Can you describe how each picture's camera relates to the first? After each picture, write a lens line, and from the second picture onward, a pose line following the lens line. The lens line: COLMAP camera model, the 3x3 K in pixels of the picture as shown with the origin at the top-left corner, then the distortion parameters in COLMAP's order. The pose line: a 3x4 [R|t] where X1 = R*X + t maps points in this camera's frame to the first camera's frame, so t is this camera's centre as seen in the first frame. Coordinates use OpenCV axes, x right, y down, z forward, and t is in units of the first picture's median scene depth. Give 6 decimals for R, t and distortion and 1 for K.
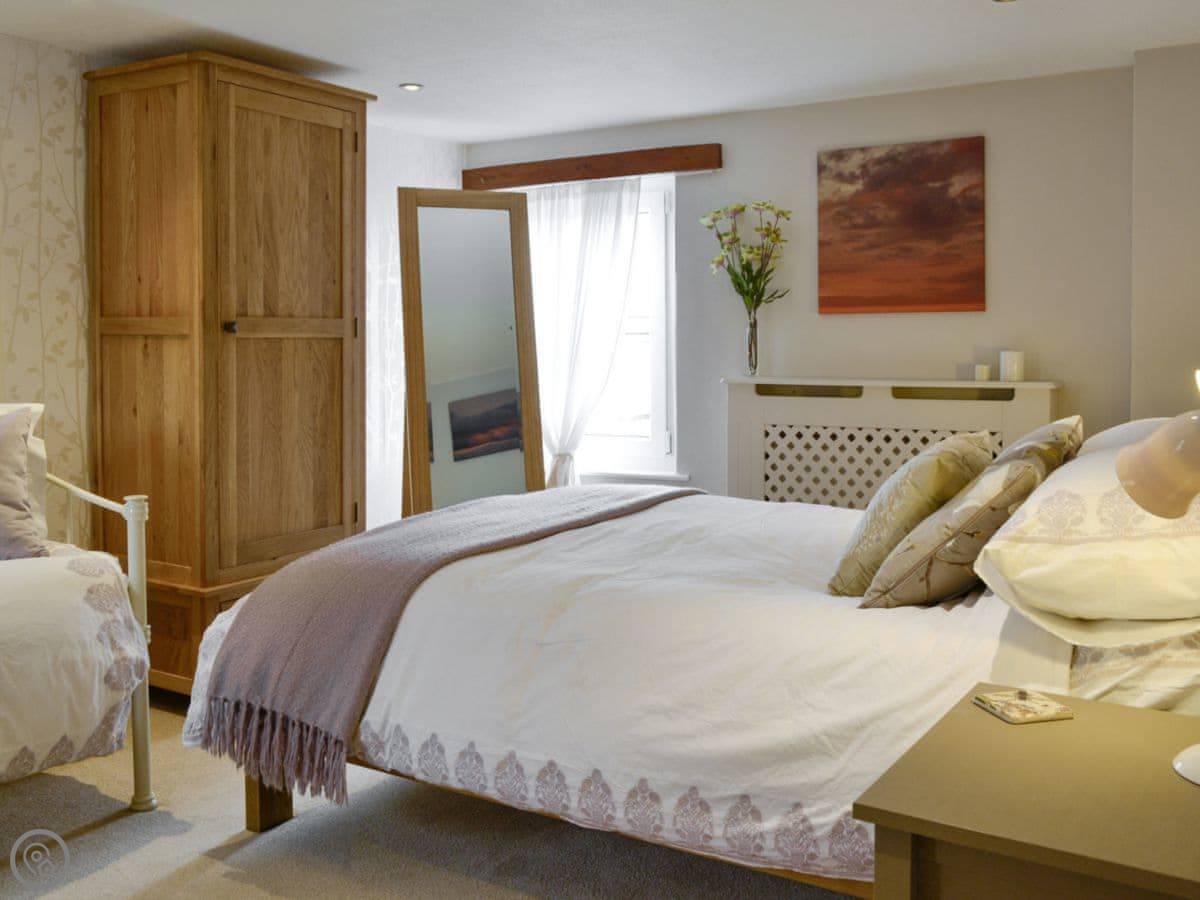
lens RADIAL K [[1090.8, 0, 617.4], [0, 1090.8, 357.4], [0, 0, 1]] dist [-0.002453, 0.001261]
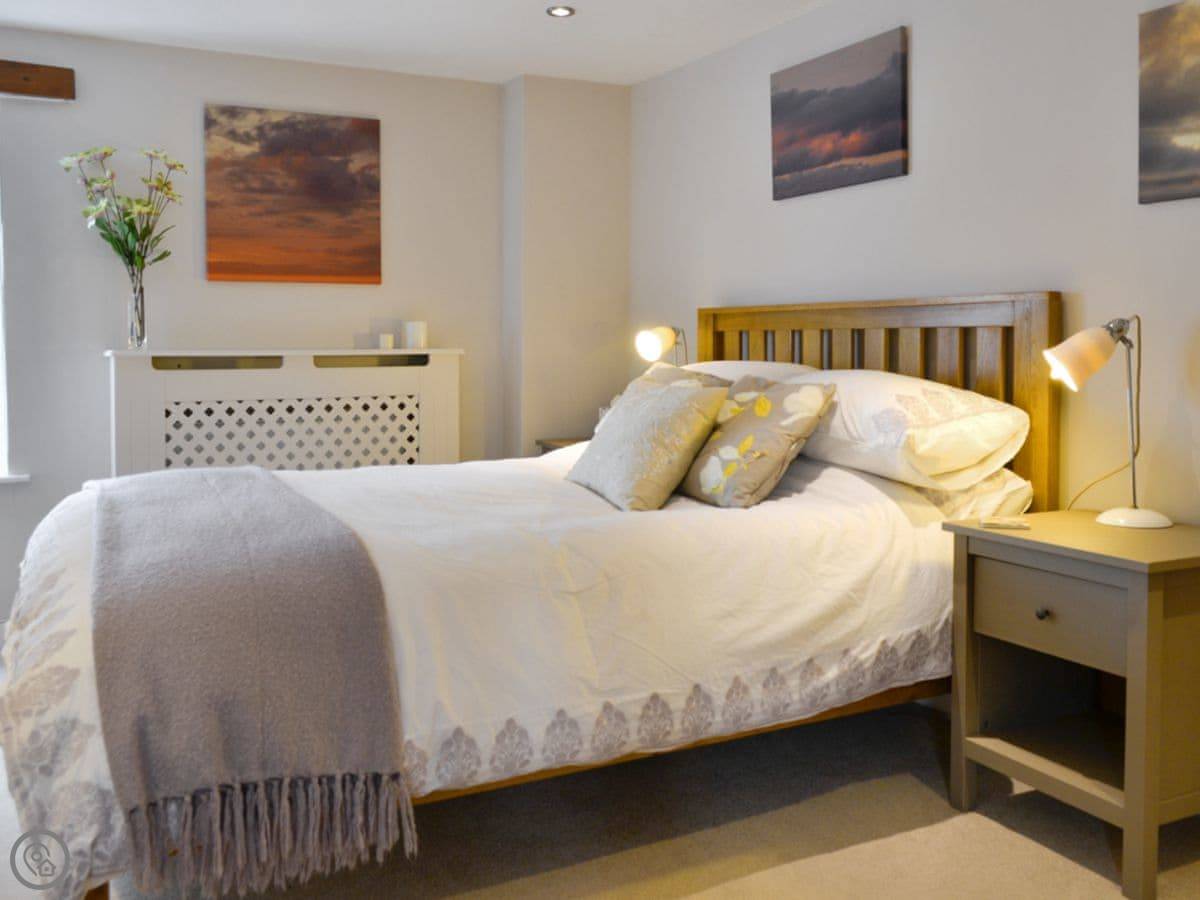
lens RADIAL K [[1090.8, 0, 617.4], [0, 1090.8, 357.4], [0, 0, 1]] dist [-0.002453, 0.001261]
pose [[0.524469, -0.010411, 0.851366, -0.436871], [0.011790, 0.999918, 0.004965, 0.025806], [-0.851348, 0.007434, 0.524549, 0.234885]]
